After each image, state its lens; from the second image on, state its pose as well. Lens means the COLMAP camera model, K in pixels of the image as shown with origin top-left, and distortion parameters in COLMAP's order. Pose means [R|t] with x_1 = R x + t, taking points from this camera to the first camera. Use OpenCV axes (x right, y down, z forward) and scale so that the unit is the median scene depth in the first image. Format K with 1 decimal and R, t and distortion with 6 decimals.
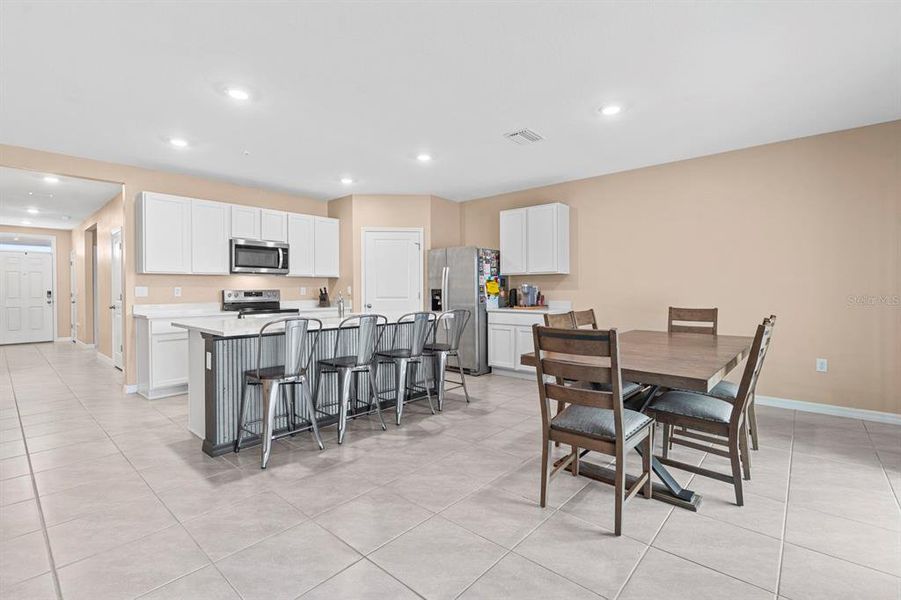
lens RADIAL K [[396.3, 0, 450.5], [0, 396.3, 300.0], [0, 0, 1]] dist [-0.001087, 0.000901]
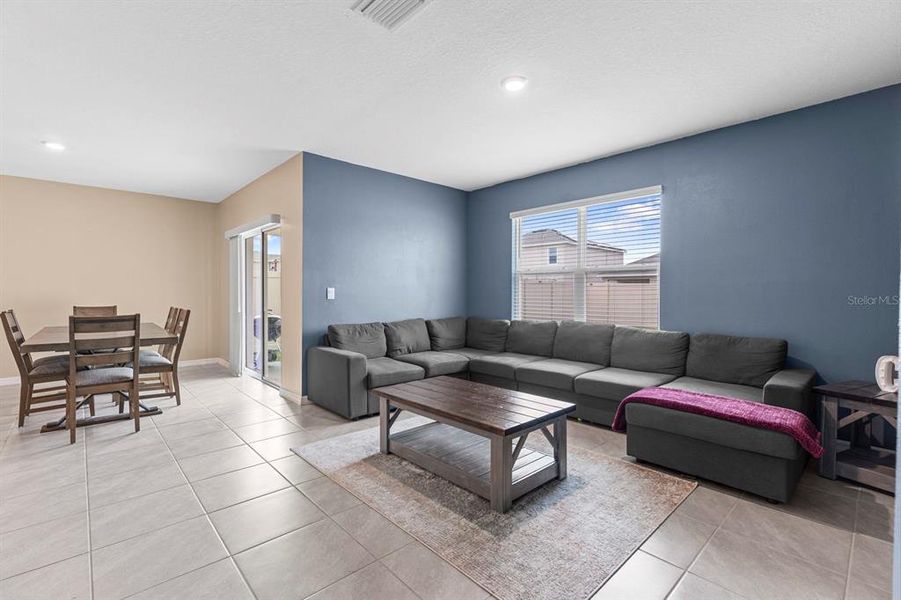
lens RADIAL K [[394.6, 0, 450.5], [0, 394.6, 300.0], [0, 0, 1]] dist [-0.004291, -0.000627]
pose [[0.130996, -0.022100, 0.991137, -0.444263], [0.024485, 0.999519, 0.019050, 0.003423], [-0.991080, 0.021772, 0.131474, -0.249330]]
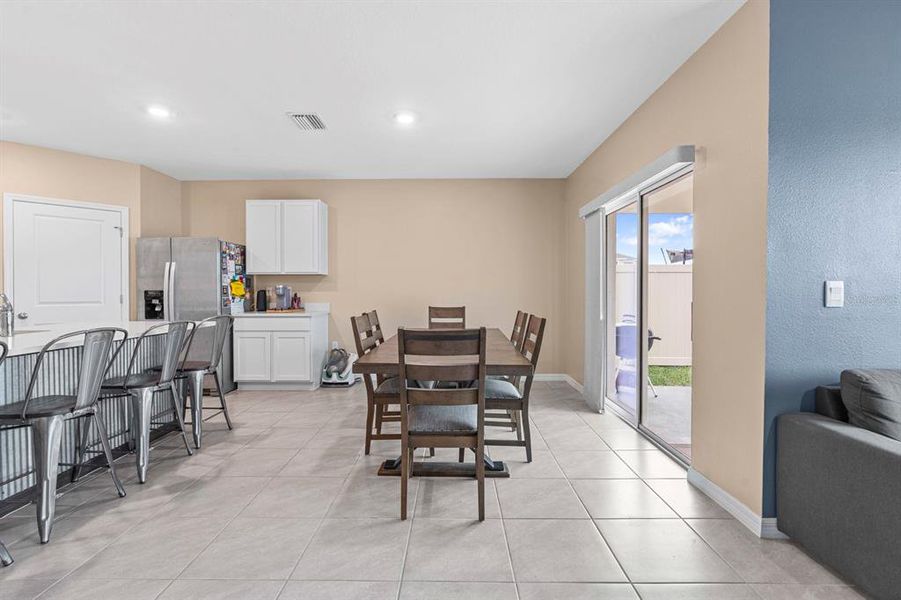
lens RADIAL K [[396.3, 0, 450.5], [0, 396.3, 300.0], [0, 0, 1]] dist [-0.001087, 0.000901]
pose [[0.771608, -0.013407, 0.635957, -0.122993], [0.016081, 0.999869, 0.001568, -0.001598], [-0.635895, 0.009017, 0.771723, 0.086639]]
